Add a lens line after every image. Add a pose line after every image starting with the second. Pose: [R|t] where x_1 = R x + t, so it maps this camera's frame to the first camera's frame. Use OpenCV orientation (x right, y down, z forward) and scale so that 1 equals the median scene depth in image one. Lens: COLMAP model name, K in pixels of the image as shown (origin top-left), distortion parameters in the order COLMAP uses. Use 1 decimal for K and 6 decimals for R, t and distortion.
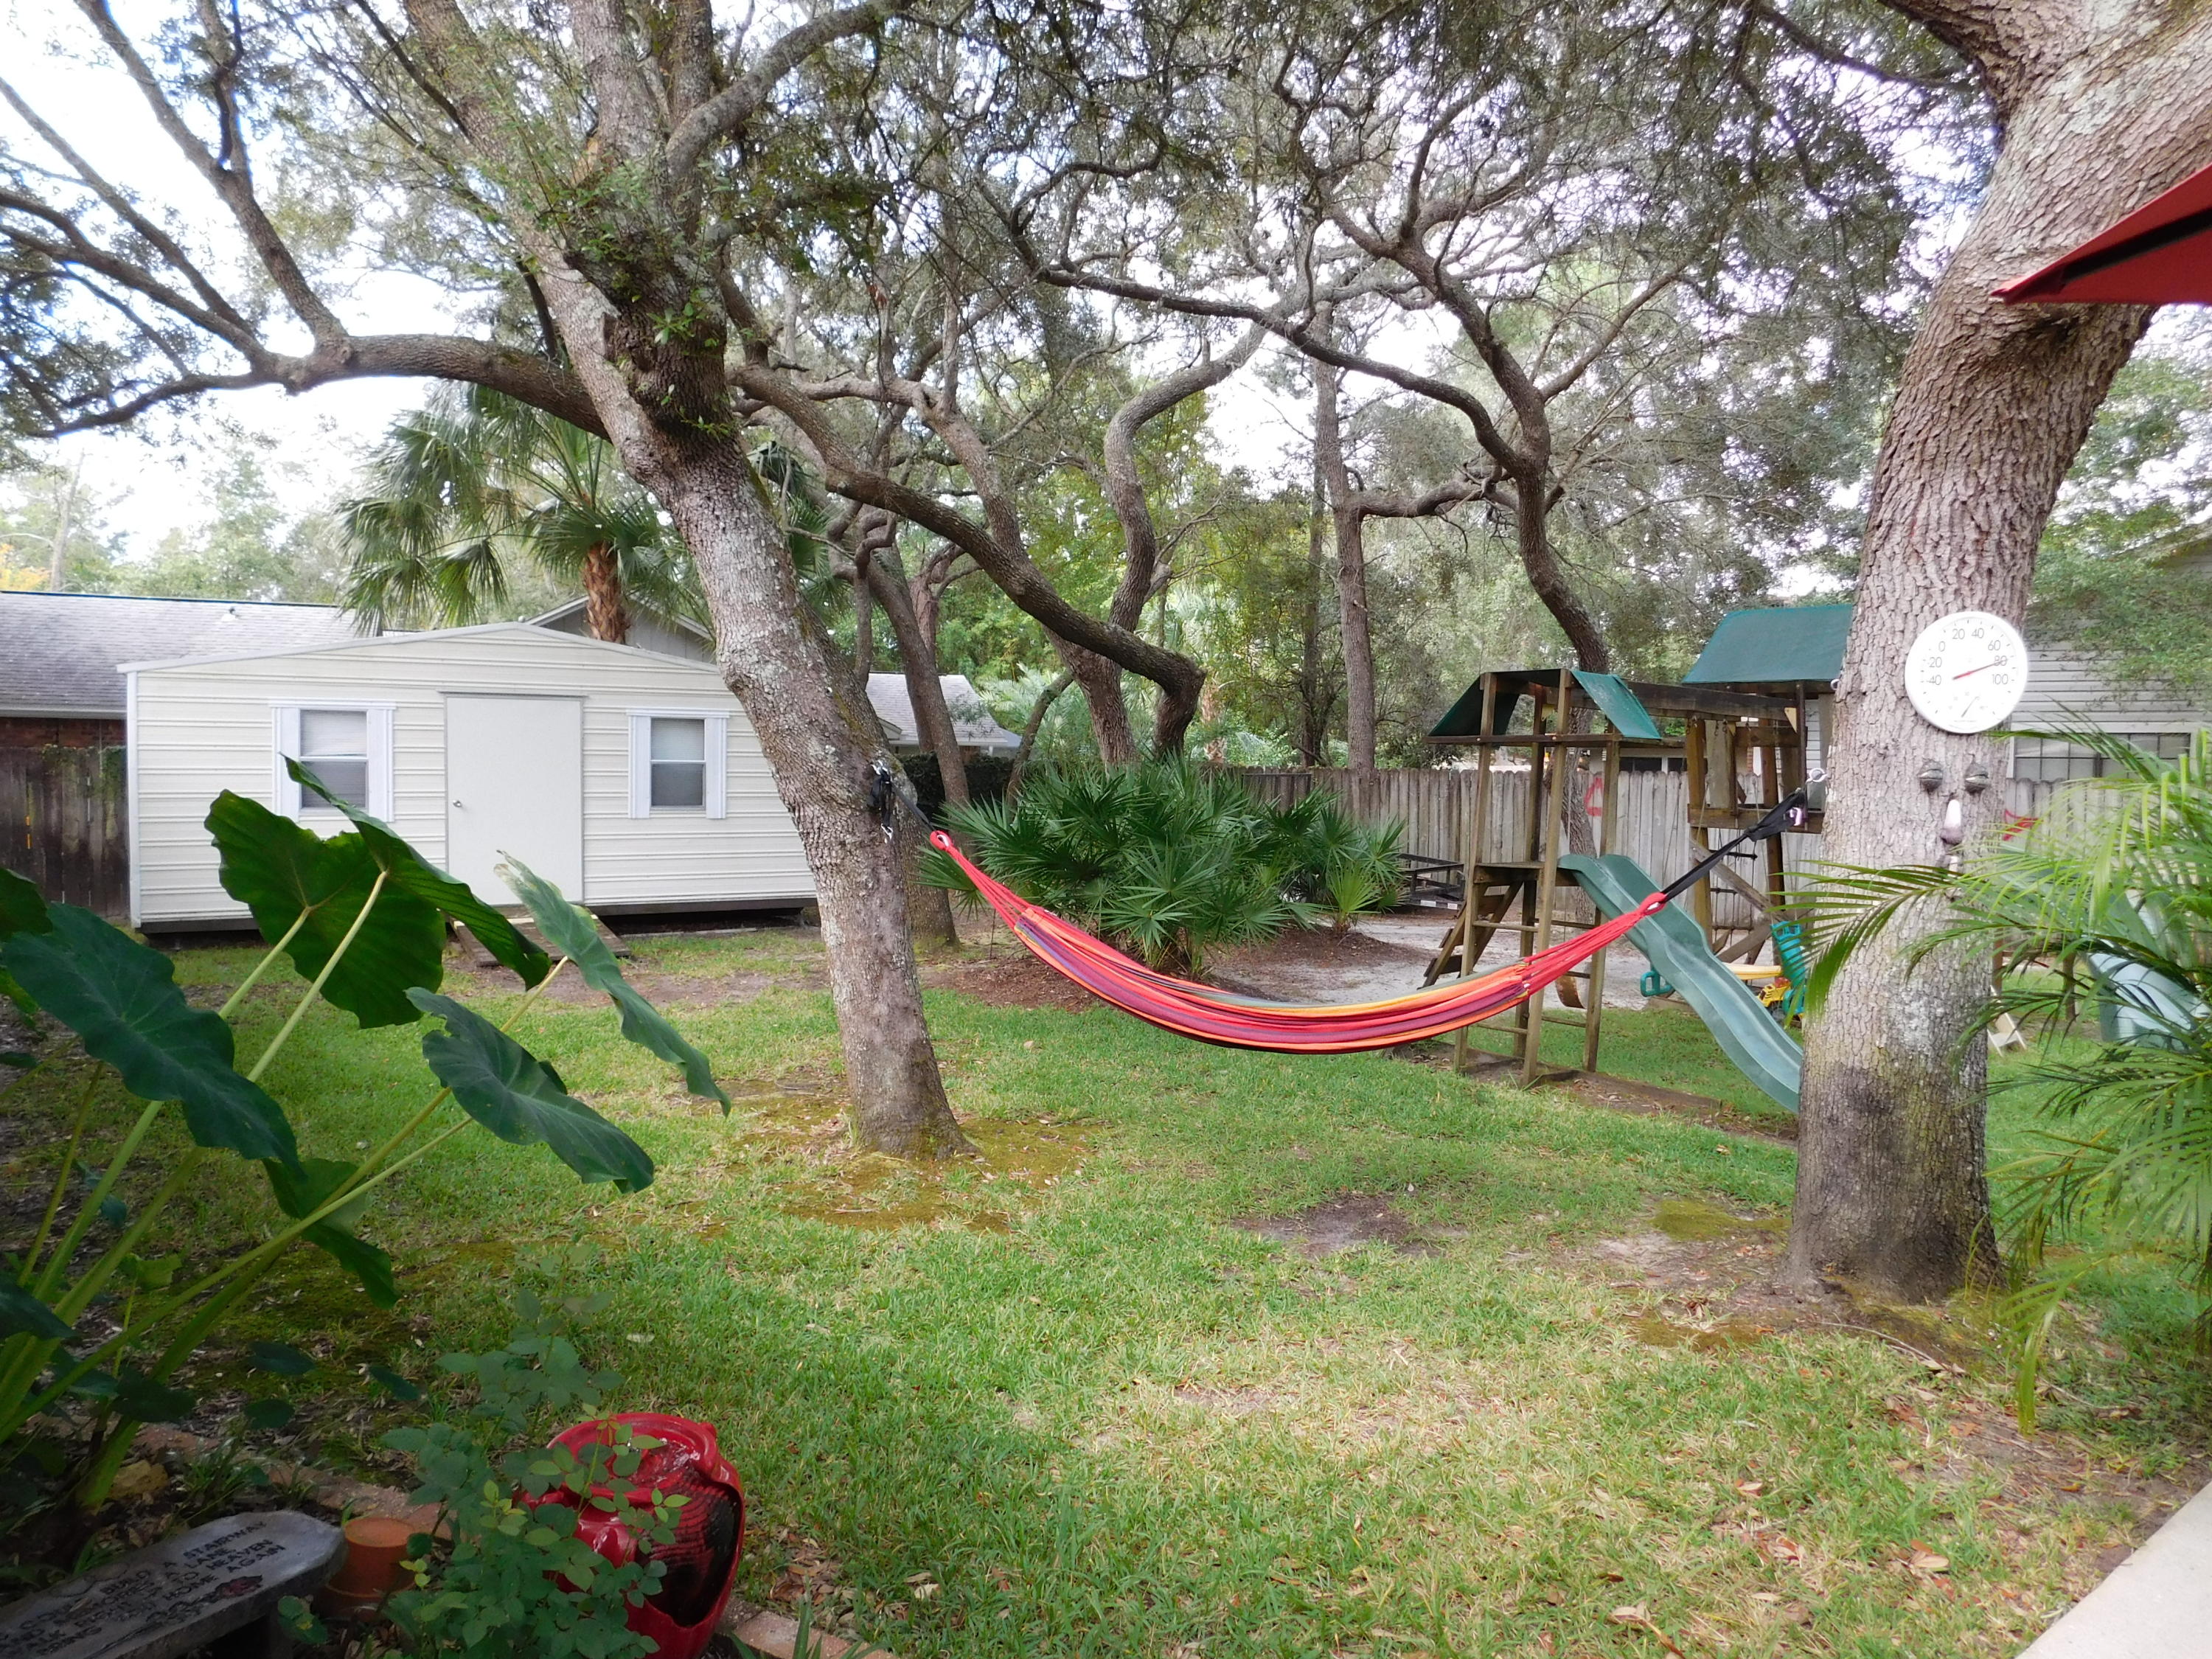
lens RADIAL K [[1501.6, 0, 1152.2], [0, 1501.6, 868.5], [0, 0, 1]] dist [-0.055889, 0.054759]
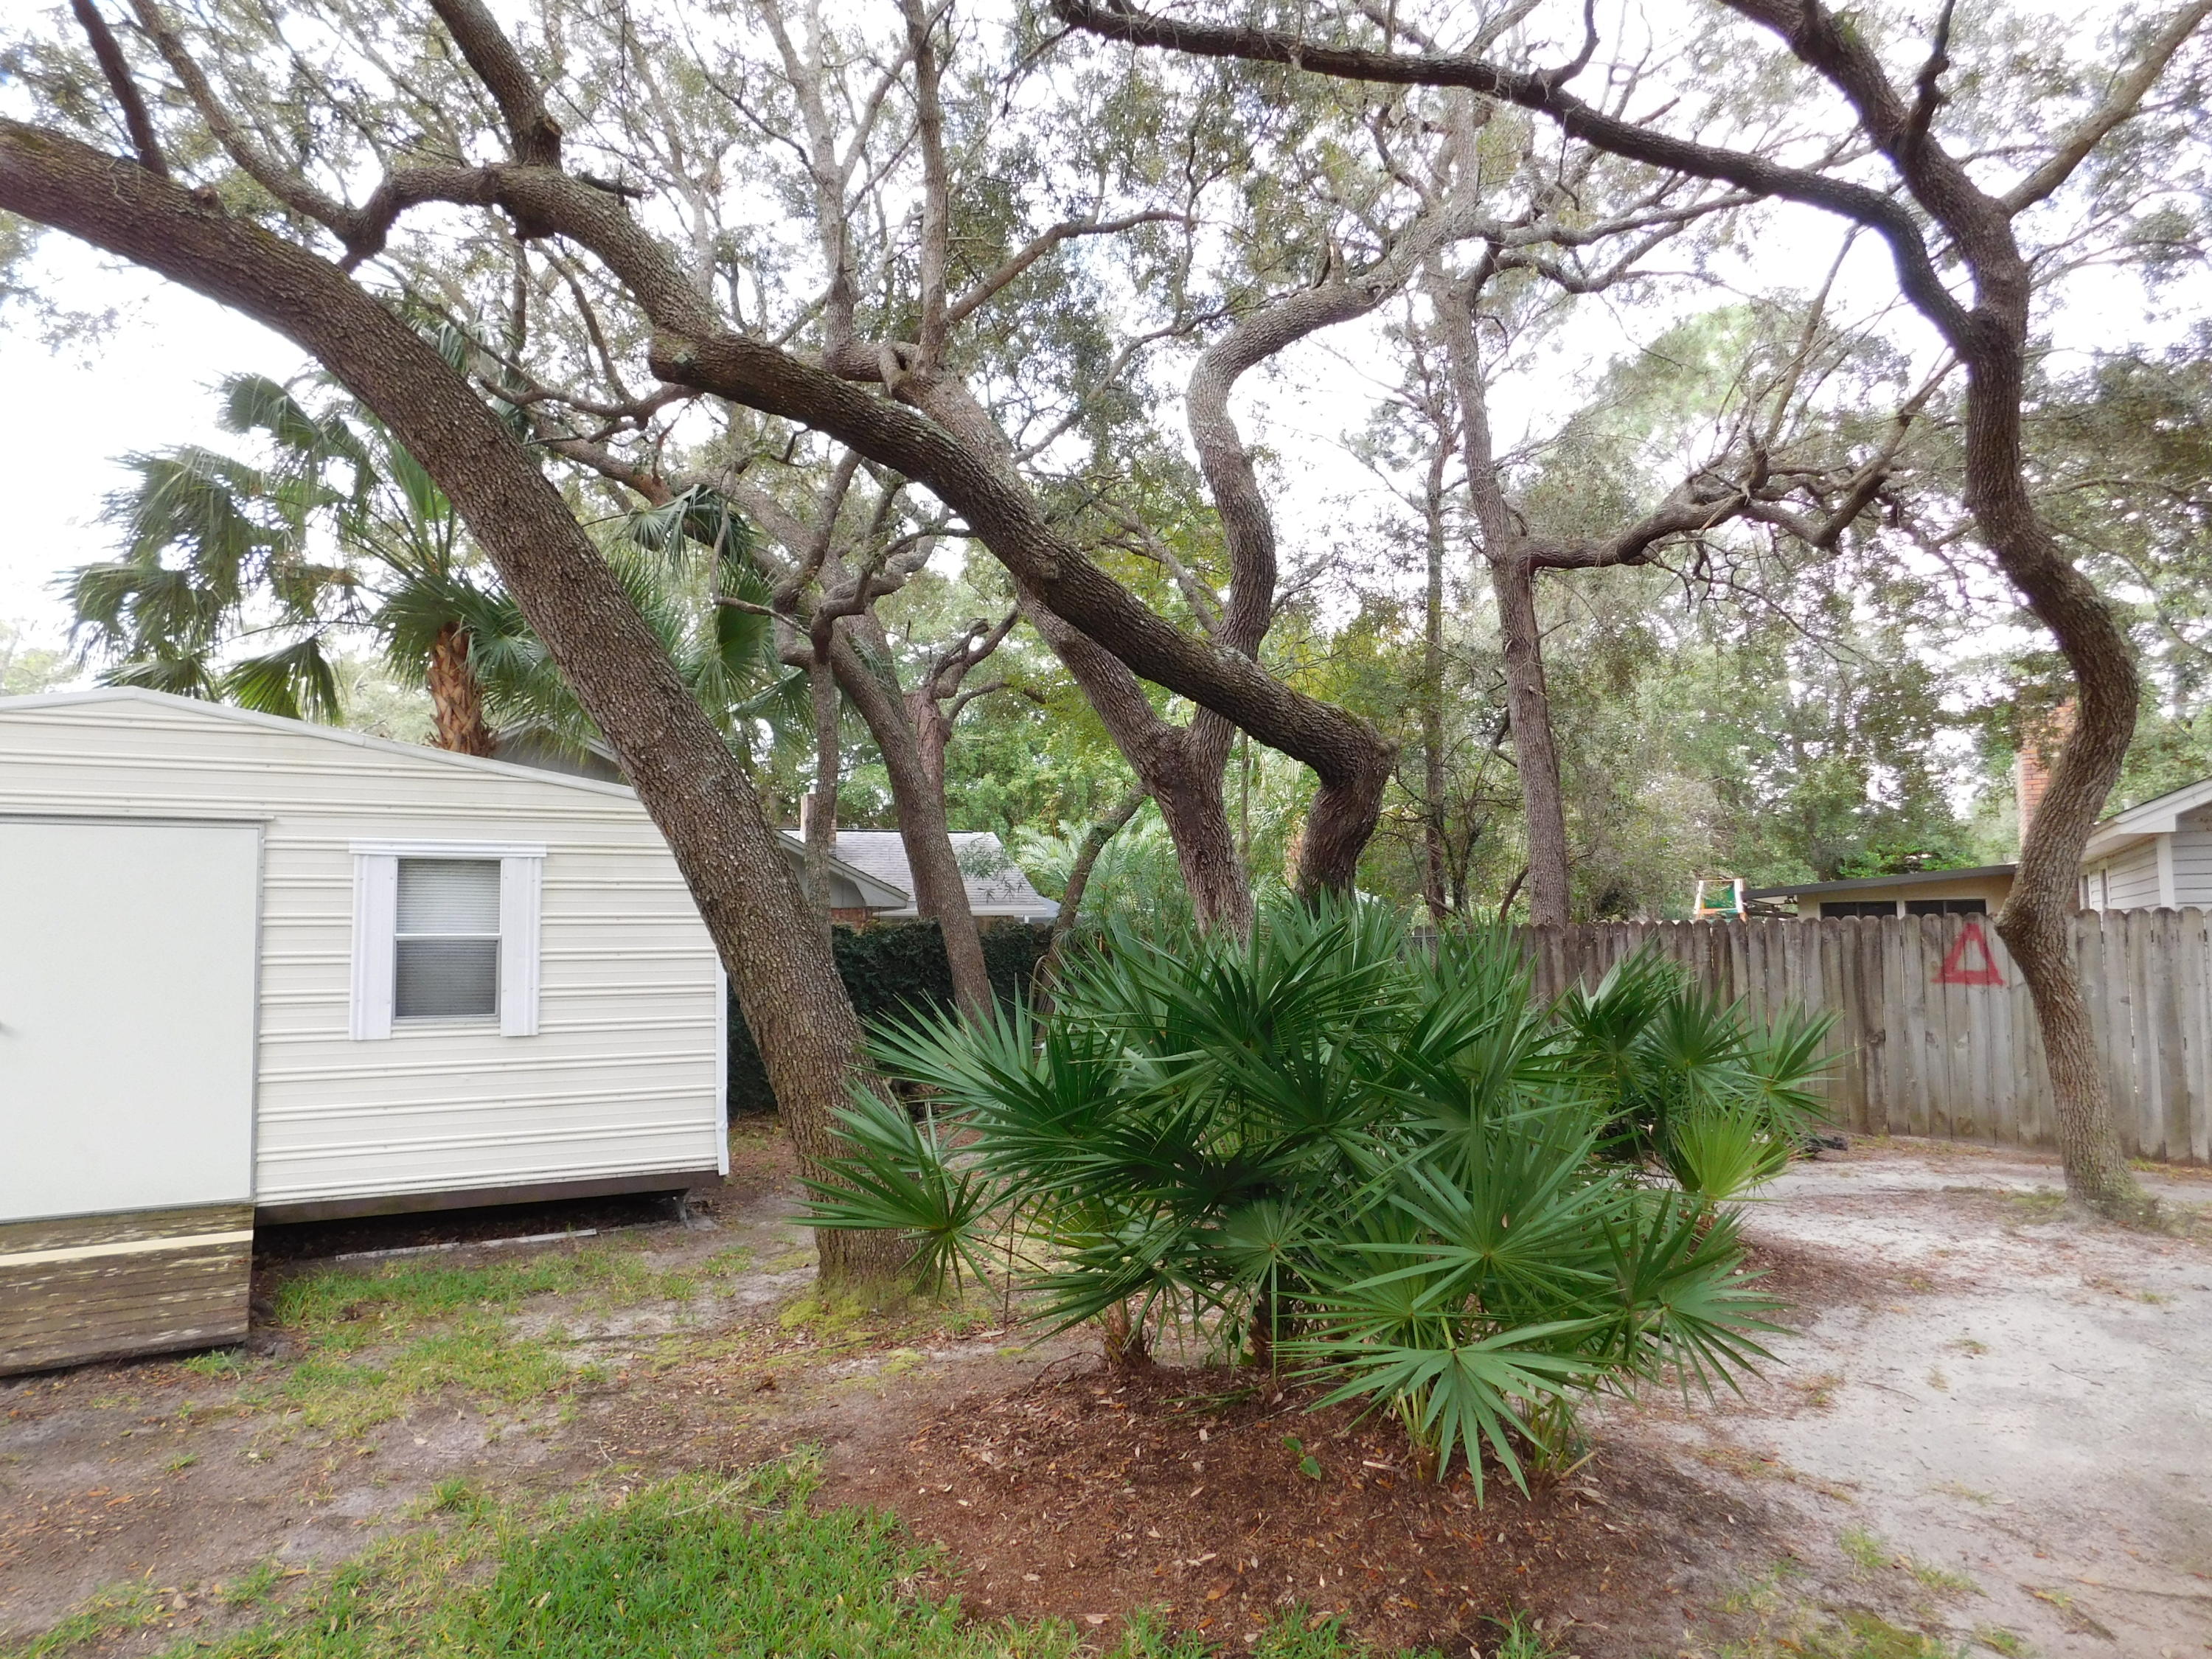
lens RADIAL K [[1465.7, 0, 1112.2], [0, 1465.7, 837.7], [0, 0, 1]] dist [-0.058814, 0.045316]
pose [[0.998187, -0.030936, -0.051621, -0.030835], [0.023523, 0.990086, -0.138482, -0.020963], [0.055393, 0.137016, 0.989019, 0.368021]]
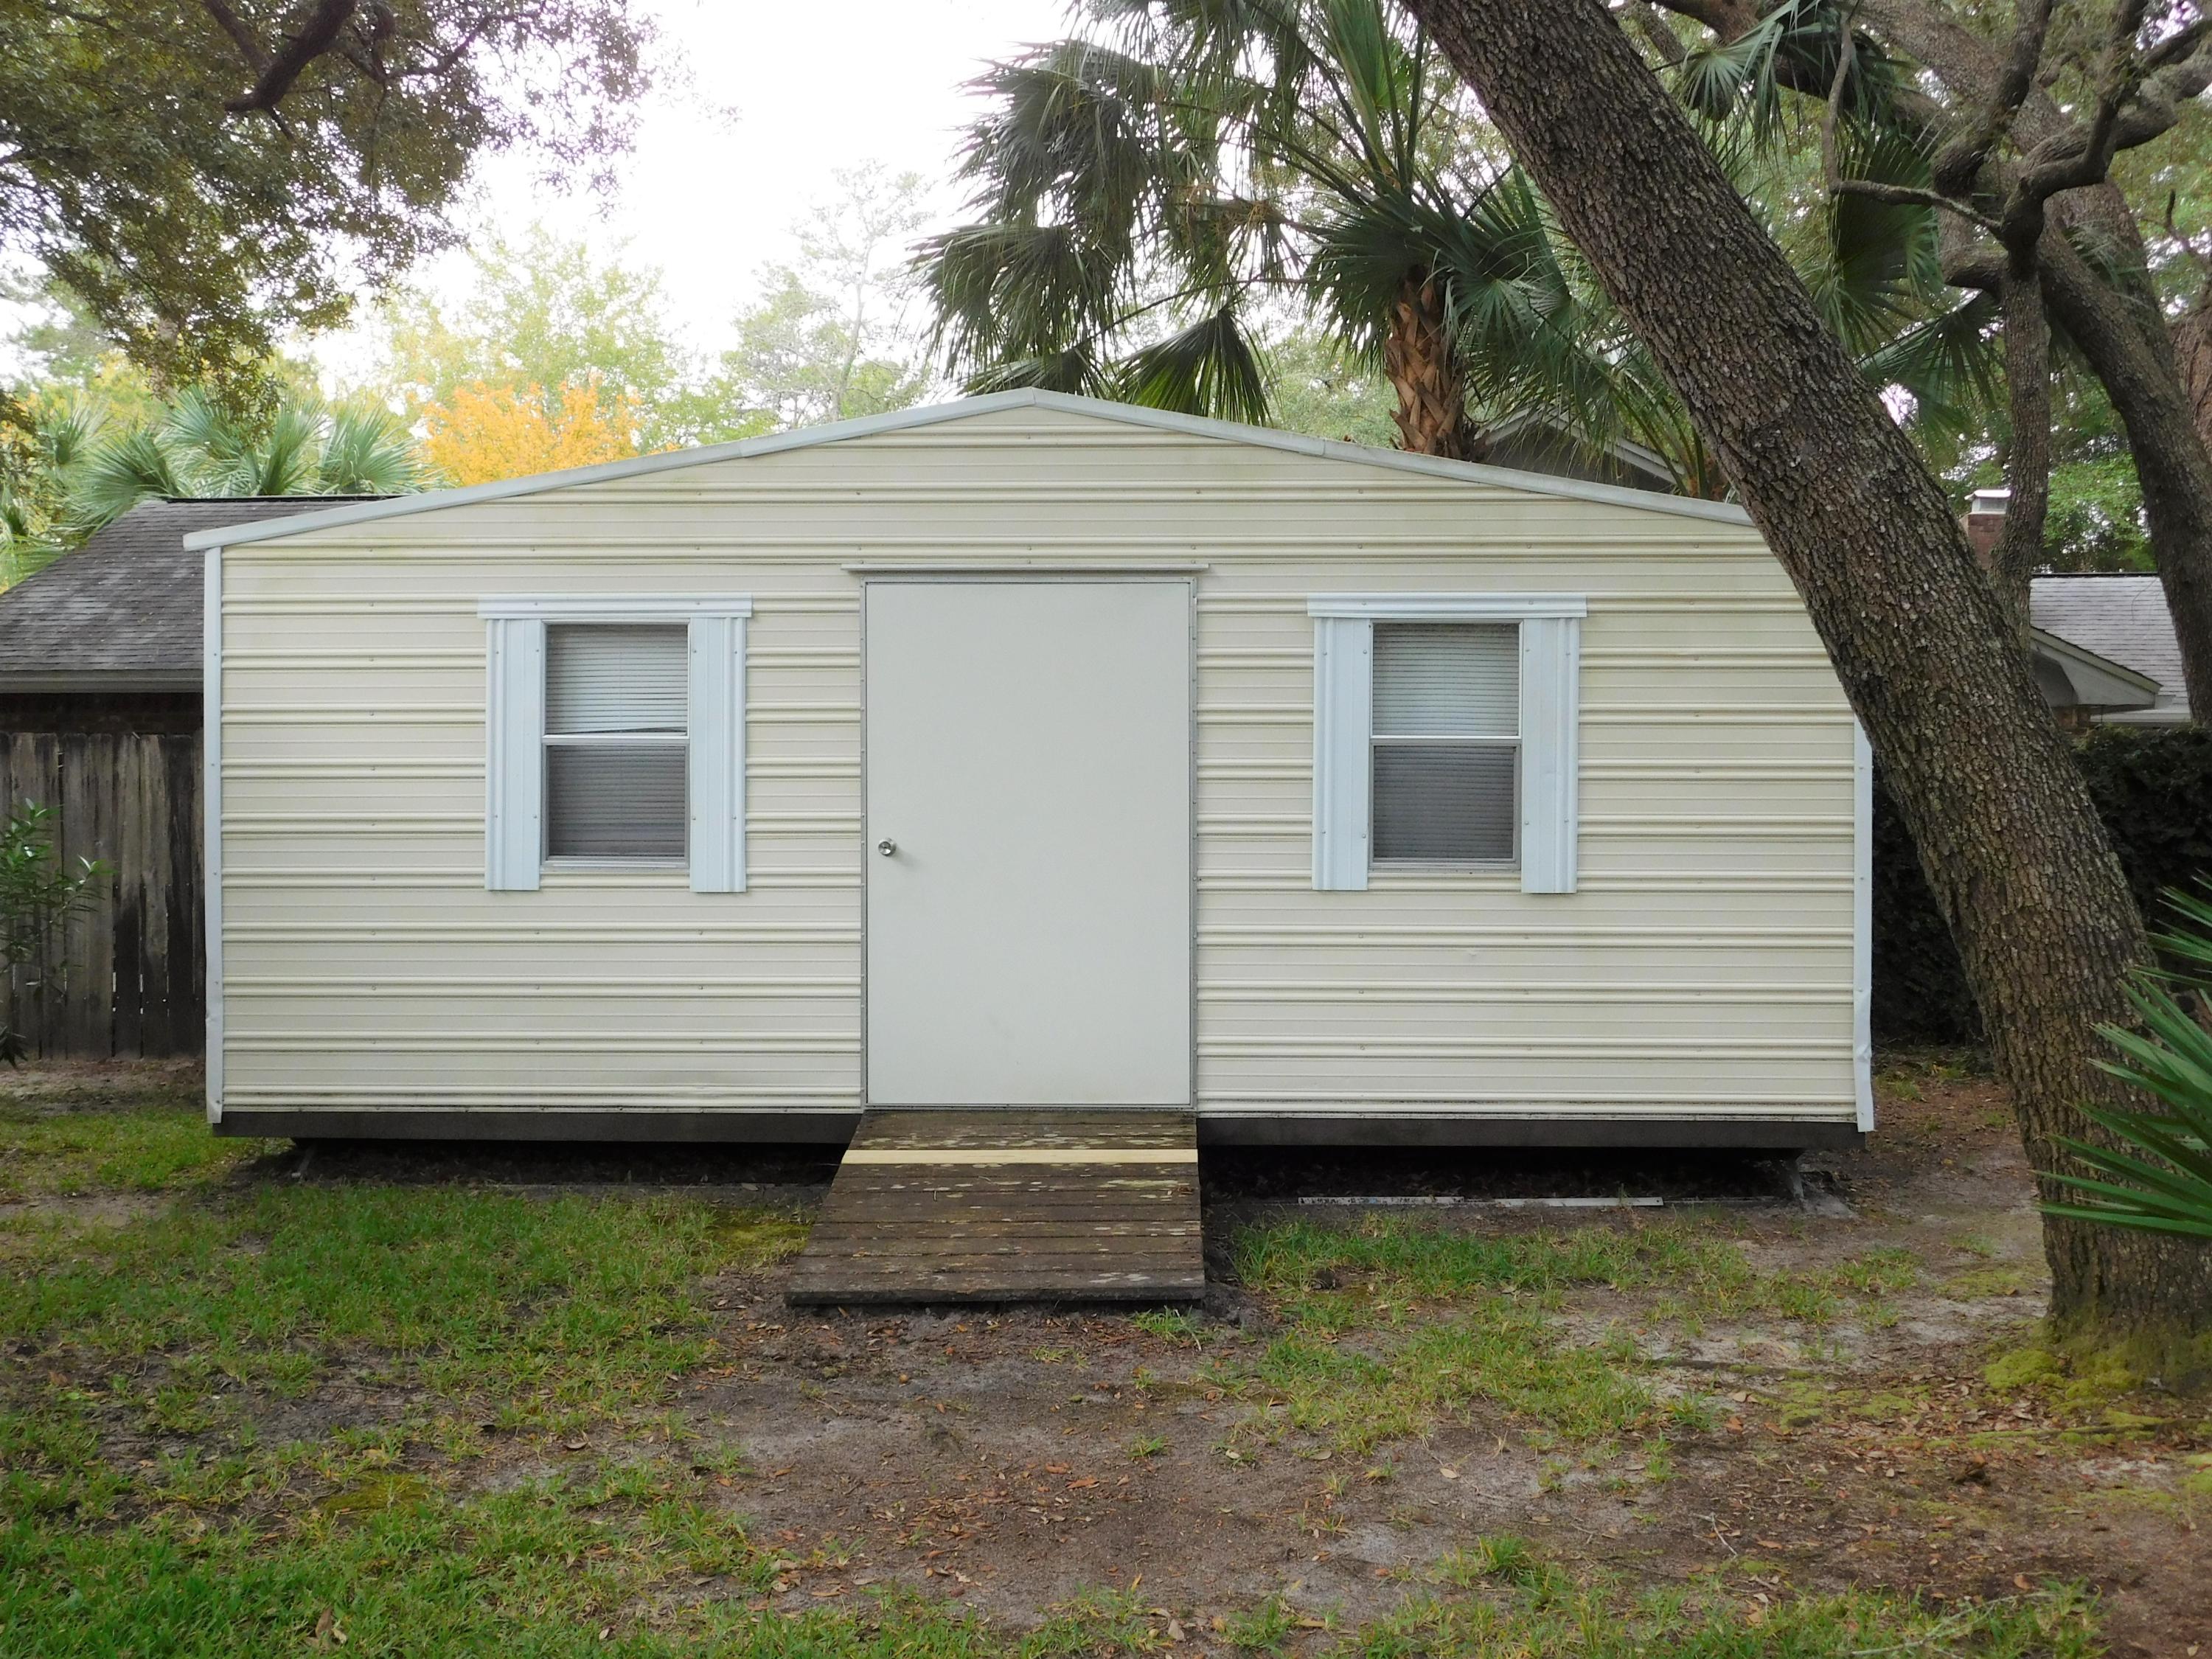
lens RADIAL K [[2361.6, 0, 1106.0], [0, 2361.6, 829.5], [0, 0, 1]] dist [-0.006362, 0.038455]
pose [[0.826811, 0.000407, -0.562480, -0.044840], [-0.028286, 0.998765, -0.040856, -0.017750], [0.561768, 0.049691, 0.825801, 0.367118]]
